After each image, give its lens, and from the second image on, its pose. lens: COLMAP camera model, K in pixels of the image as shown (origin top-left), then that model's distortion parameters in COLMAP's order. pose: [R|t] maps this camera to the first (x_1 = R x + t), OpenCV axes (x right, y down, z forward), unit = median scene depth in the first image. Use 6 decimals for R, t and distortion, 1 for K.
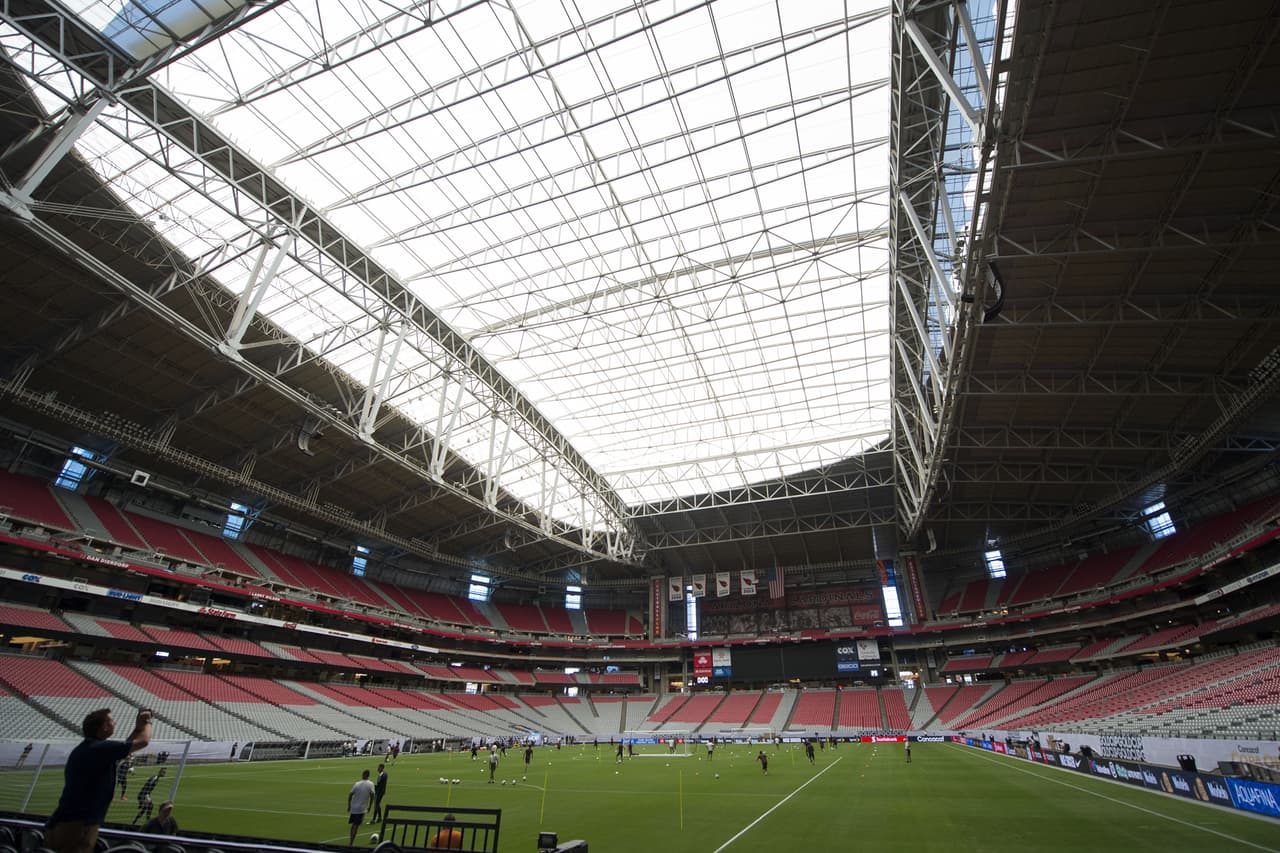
lens RADIAL K [[535.6, 0, 640.0], [0, 535.6, 426.5], [0, 0, 1]] dist [-0.012432, -0.000221]
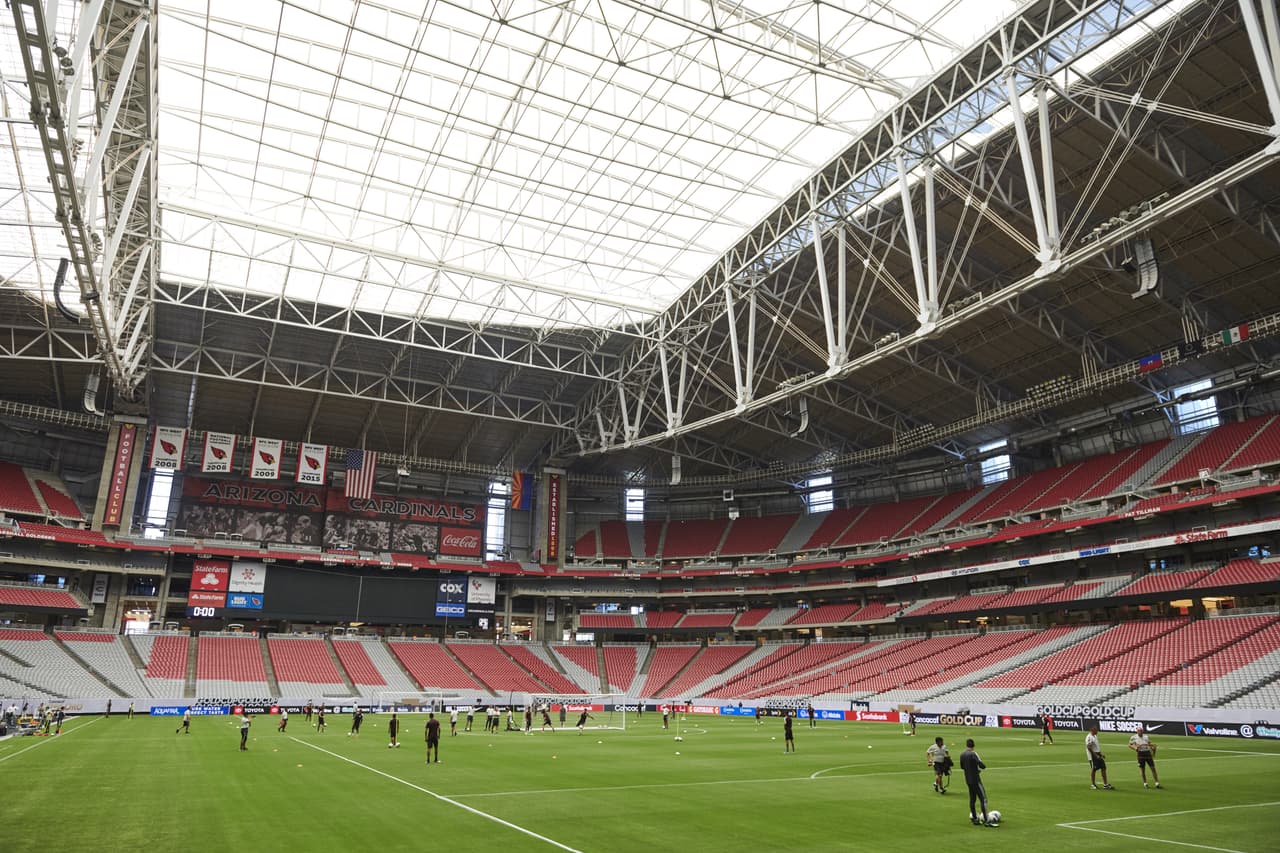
lens RADIAL K [[874.8, 0, 640.0], [0, 874.8, 426.5], [0, 0, 1]] dist [0.002420, 0.000036]
pose [[0.696077, 0.218113, 0.684035, -0.245522], [-0.363844, 0.928501, 0.074186, 0.056755], [-0.618946, -0.300521, 0.725667, 0.101311]]
